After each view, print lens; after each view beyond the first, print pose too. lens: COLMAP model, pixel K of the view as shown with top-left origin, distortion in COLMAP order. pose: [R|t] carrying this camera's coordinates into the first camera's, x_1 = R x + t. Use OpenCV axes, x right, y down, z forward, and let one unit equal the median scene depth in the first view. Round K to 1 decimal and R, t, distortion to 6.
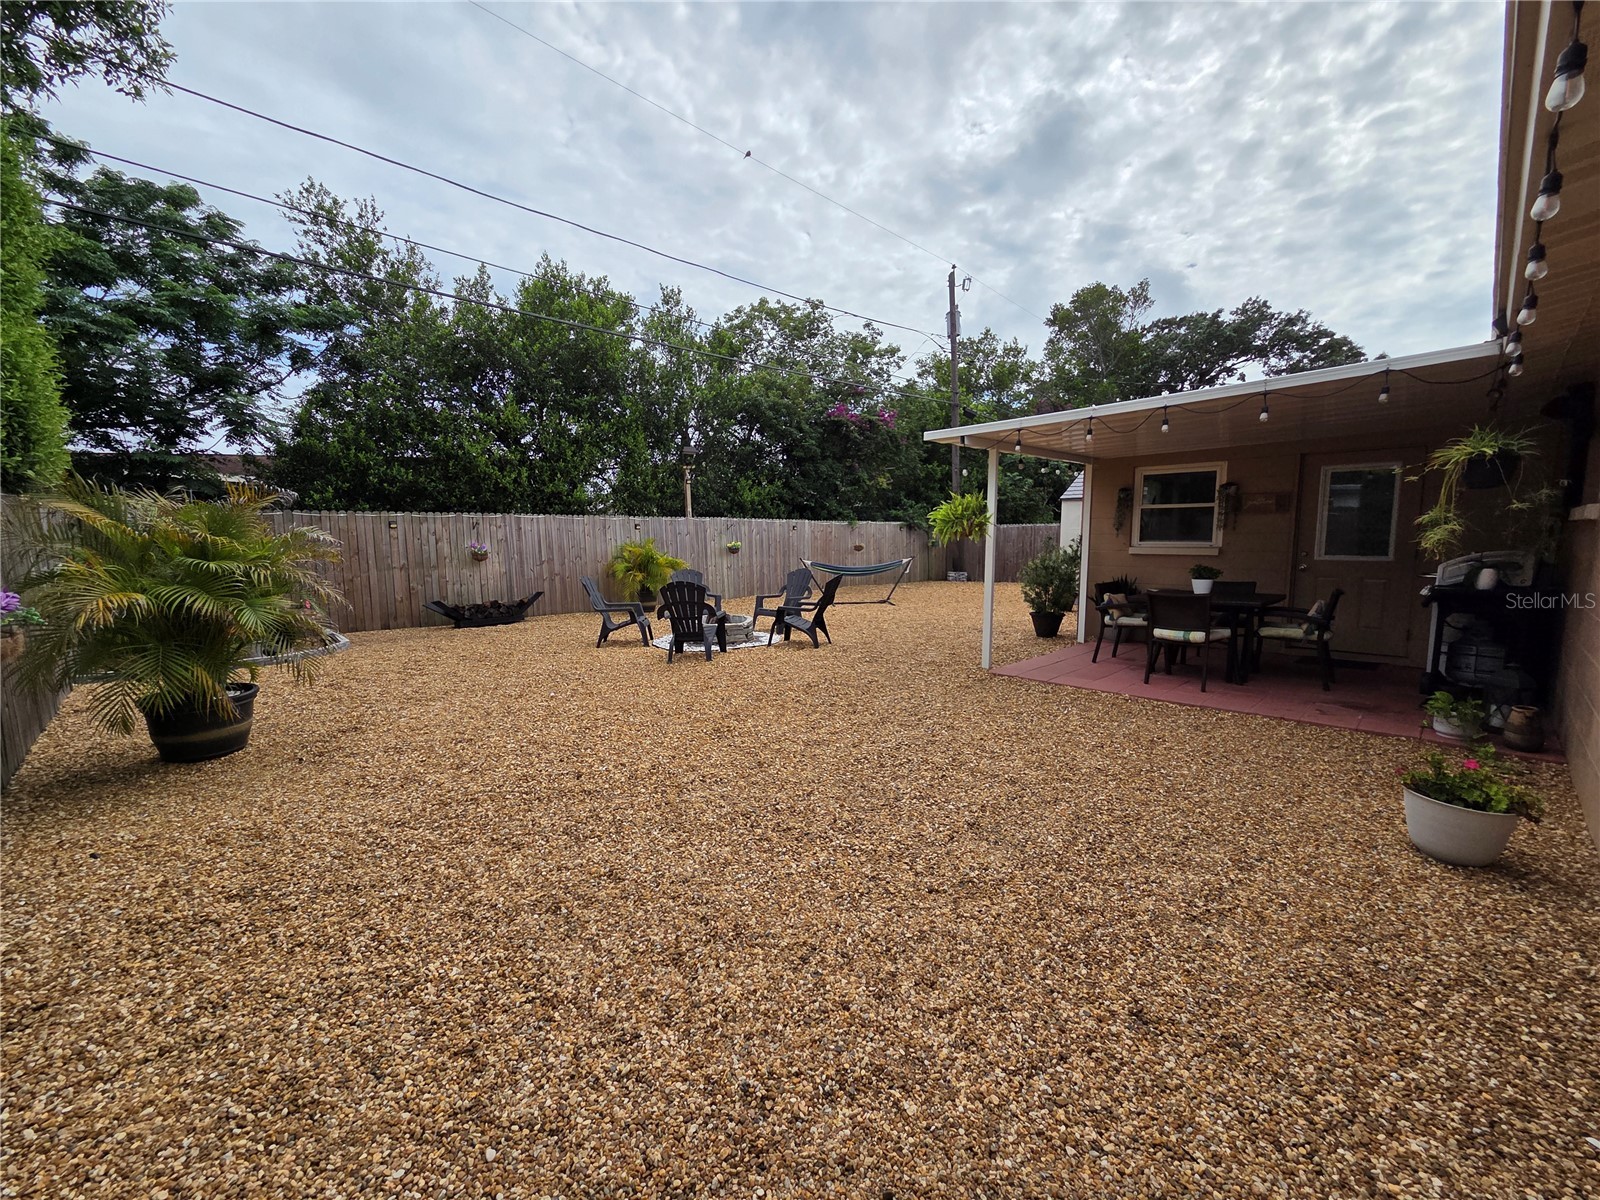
lens RADIAL K [[653.7, 0, 799.1], [0, 653.7, 605.9], [0, 0, 1]] dist [0.004617, -0.000303]
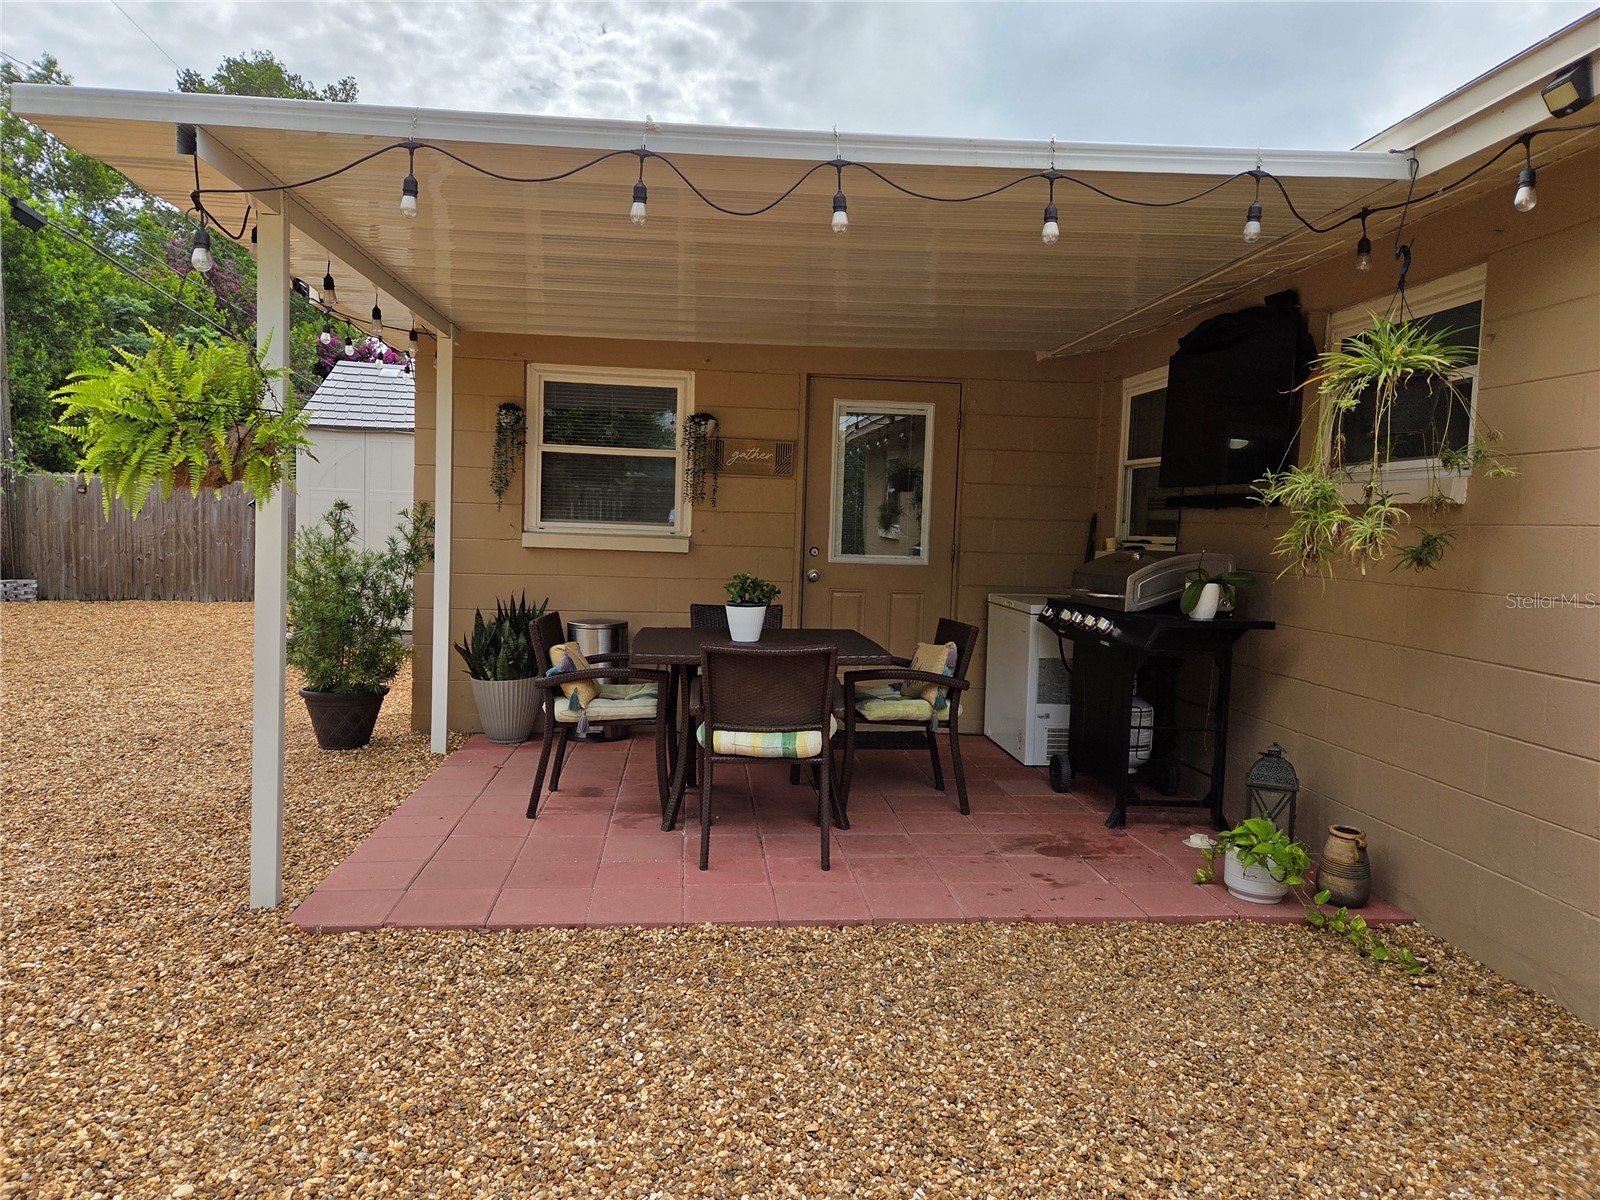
lens RADIAL K [[1076.4, 0, 798.7], [0, 1076.4, 593.6], [0, 0, 1]] dist [0.032598, -0.013281]
pose [[0.631693, -0.024284, 0.774838, 0.043826], [0.046839, 0.998879, -0.006880, -0.039547], [-0.773802, 0.040638, 0.632123, 0.453257]]
